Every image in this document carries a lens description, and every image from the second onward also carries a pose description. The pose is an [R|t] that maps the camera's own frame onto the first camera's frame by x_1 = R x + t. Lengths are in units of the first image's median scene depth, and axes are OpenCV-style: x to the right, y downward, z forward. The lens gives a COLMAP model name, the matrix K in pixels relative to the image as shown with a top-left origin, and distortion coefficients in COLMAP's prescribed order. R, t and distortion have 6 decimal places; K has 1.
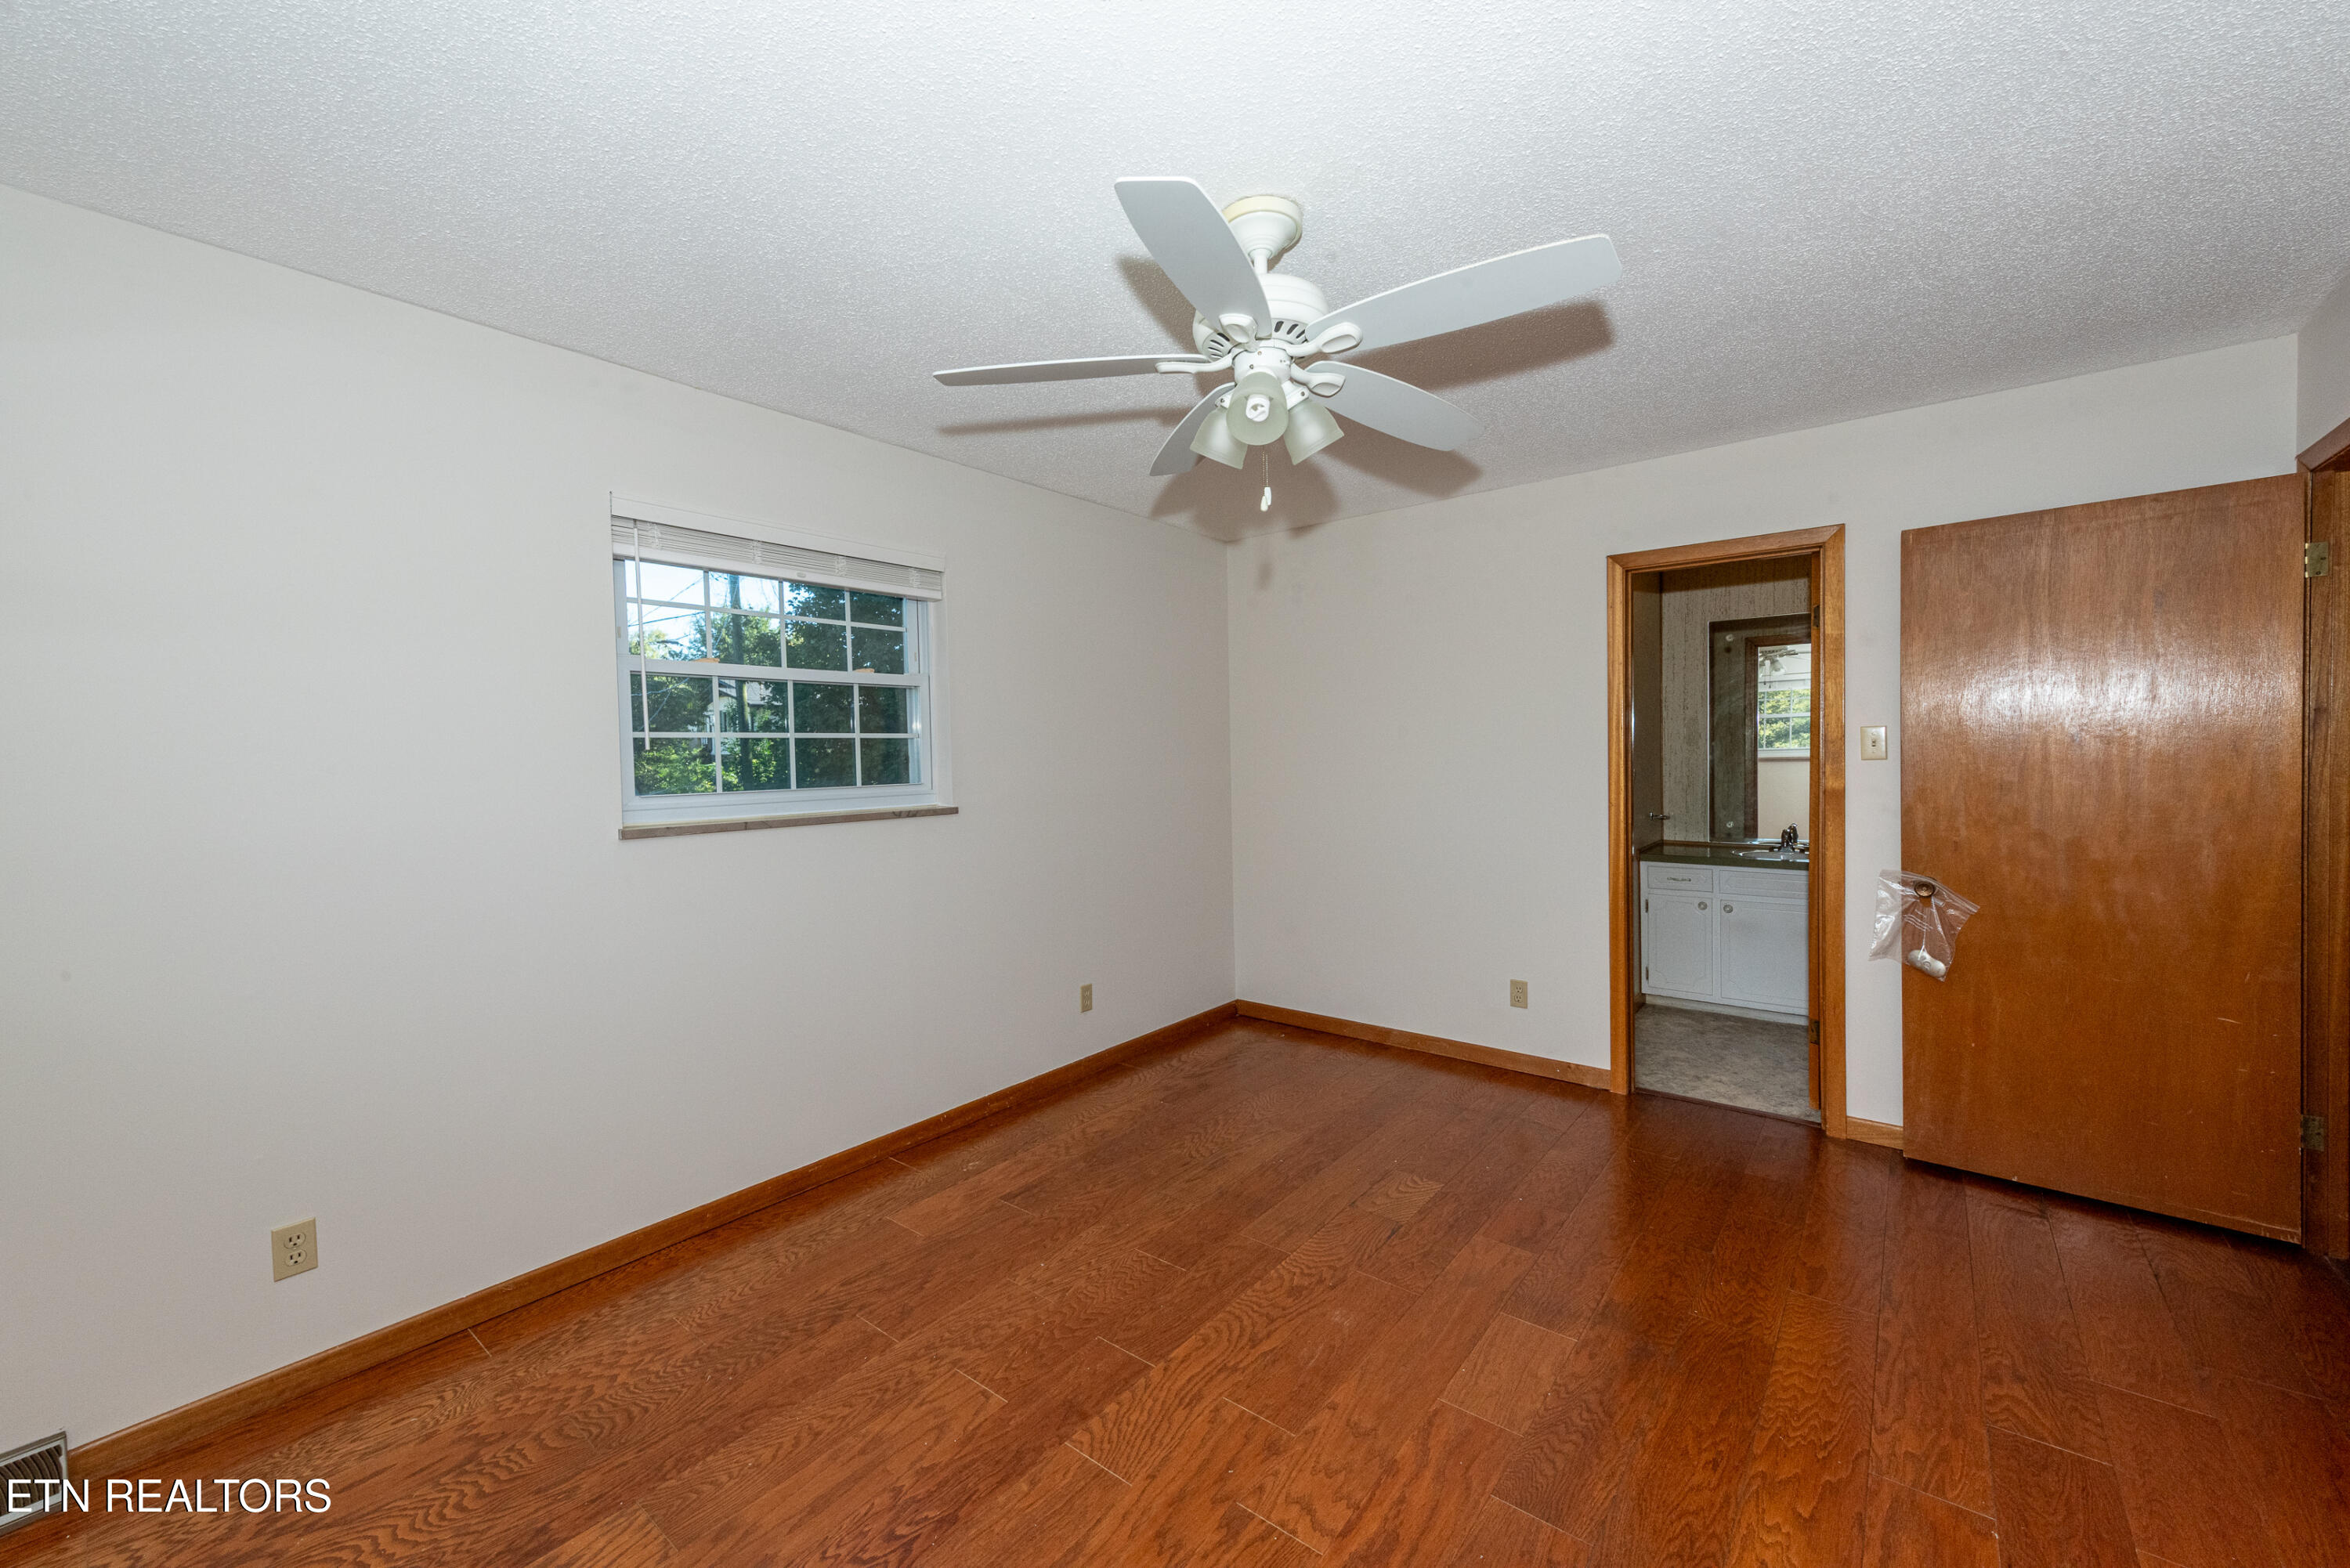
lens RADIAL K [[941.1, 0, 1172.2], [0, 941.1, 767.2], [0, 0, 1]] dist [0.011821, -0.002219]
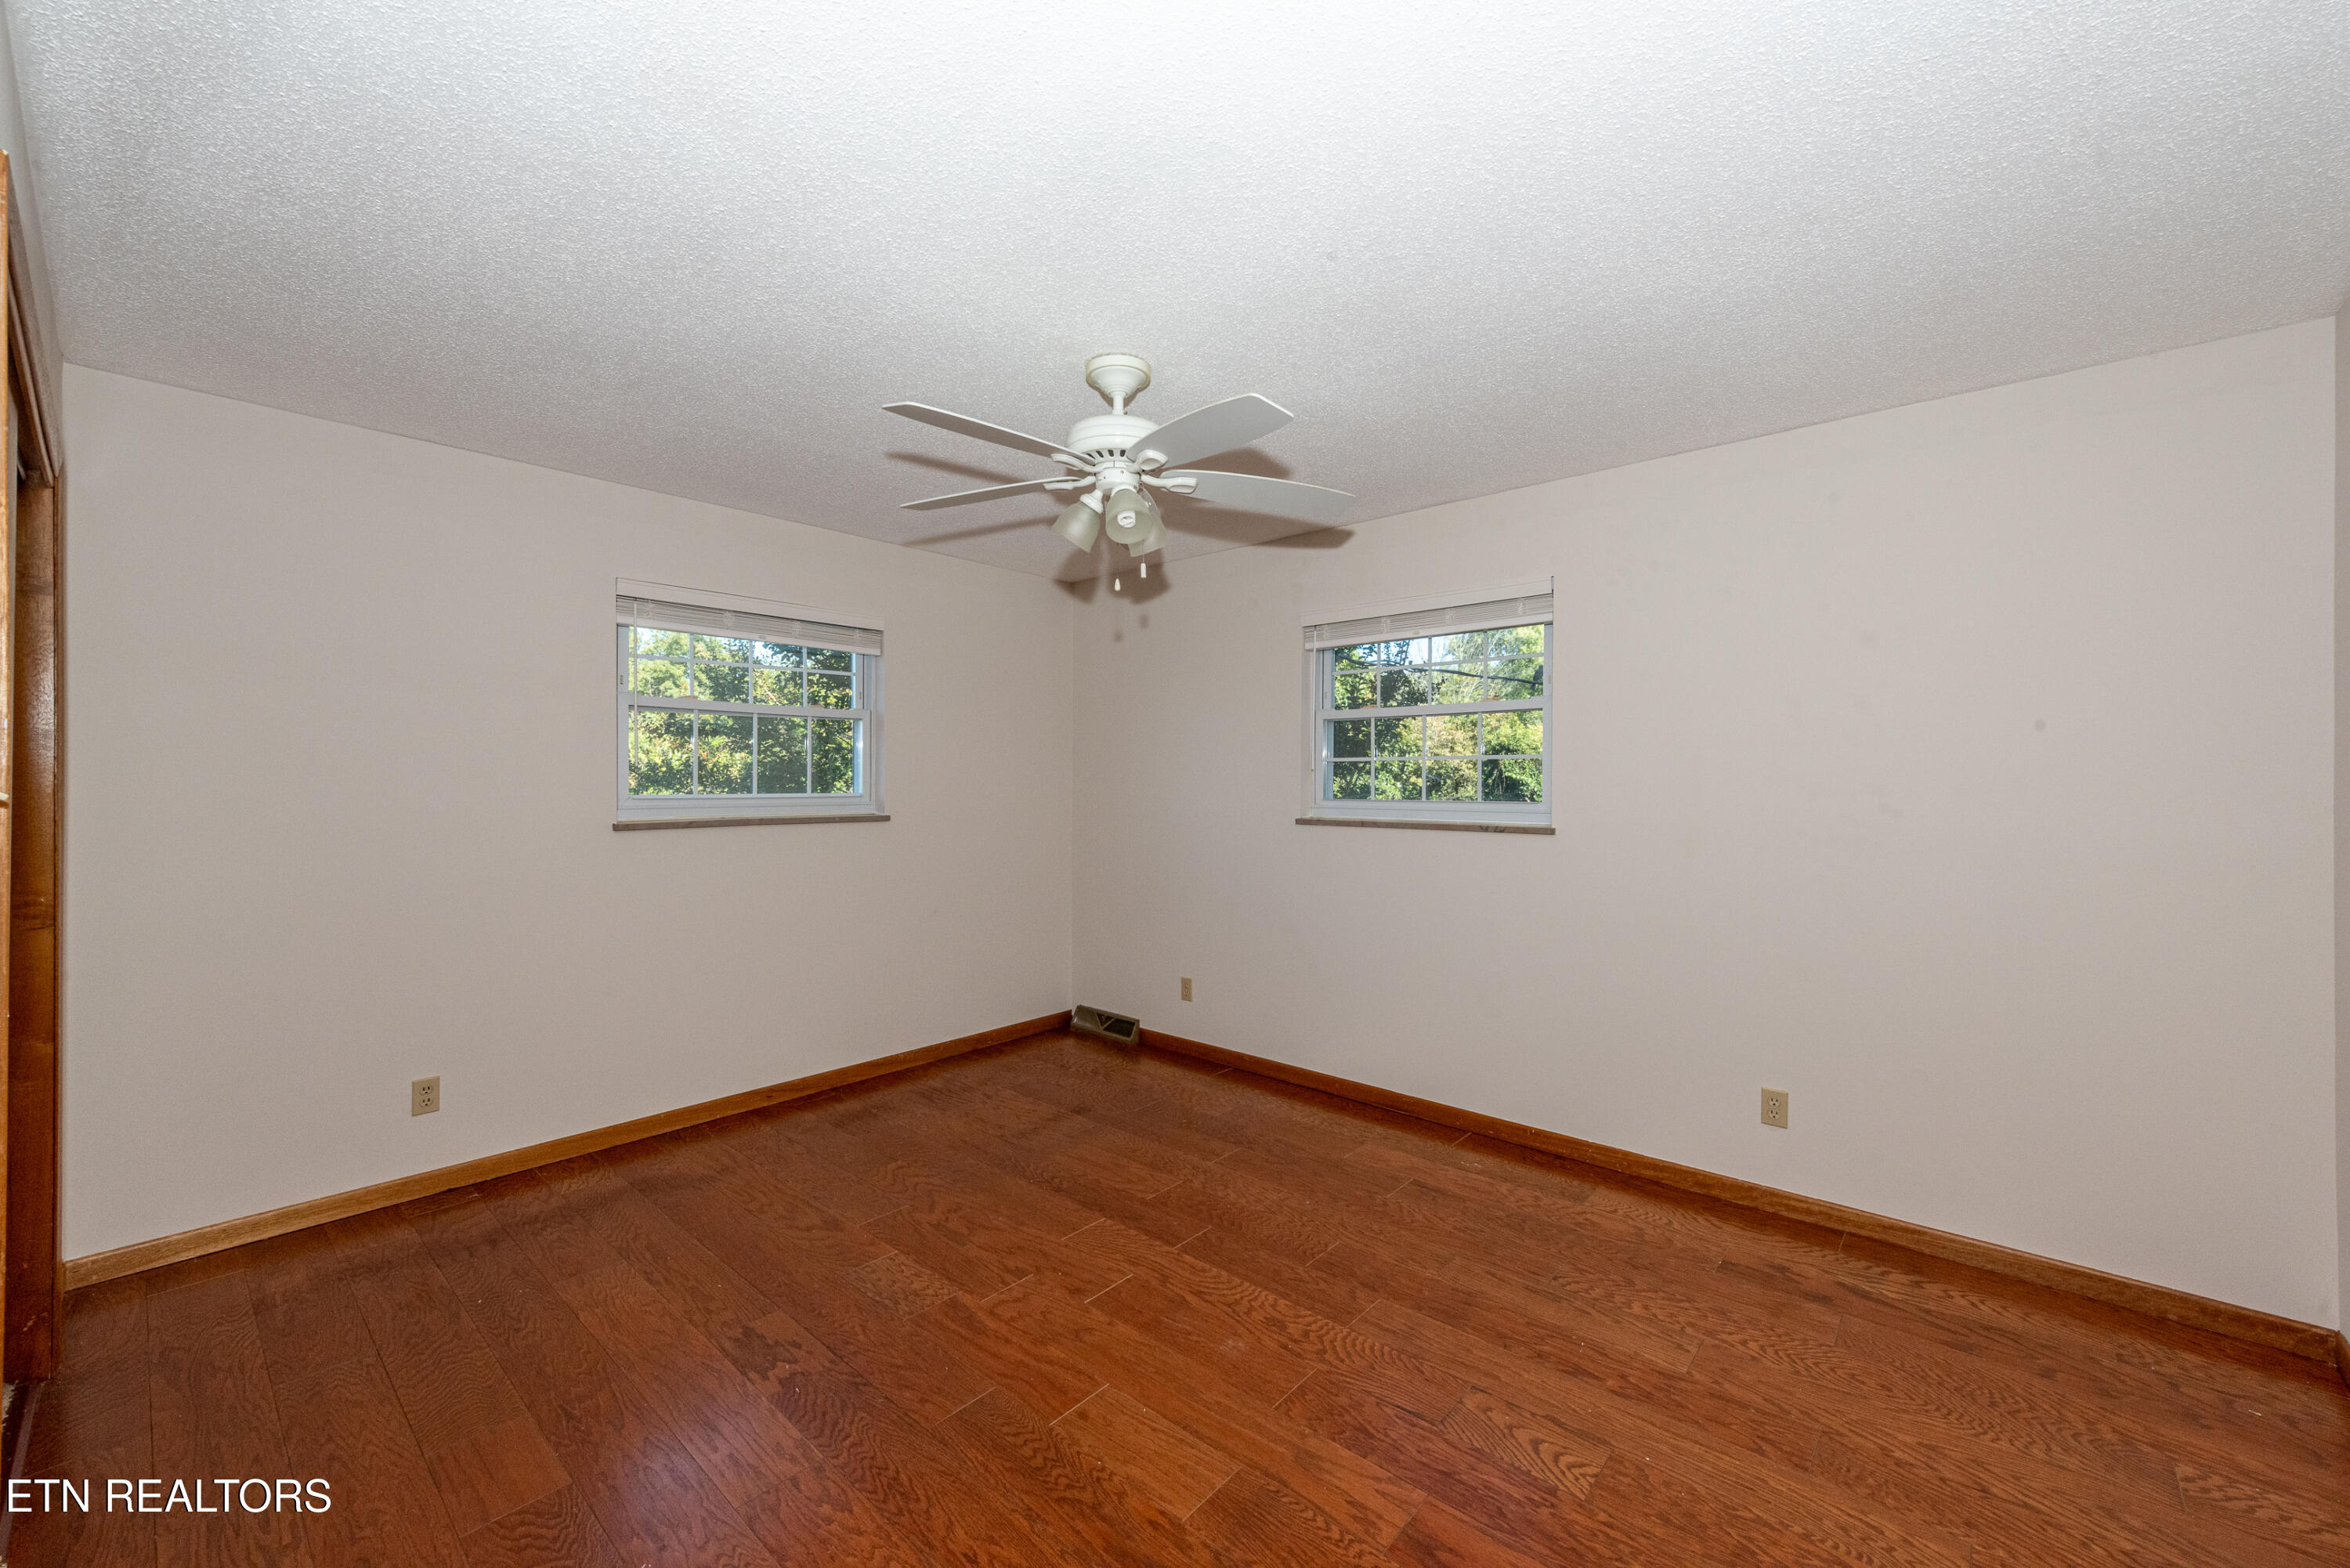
lens RADIAL K [[941.1, 0, 1171.8], [0, 941.1, 788.5], [0, 0, 1]] dist [0.011821, -0.002219]
pose [[-0.071553, 0.027701, -0.997052, 1.007607], [-0.017419, 0.999427, 0.029017, -0.027721], [0.997285, 0.019444, -0.071029, 0.864521]]
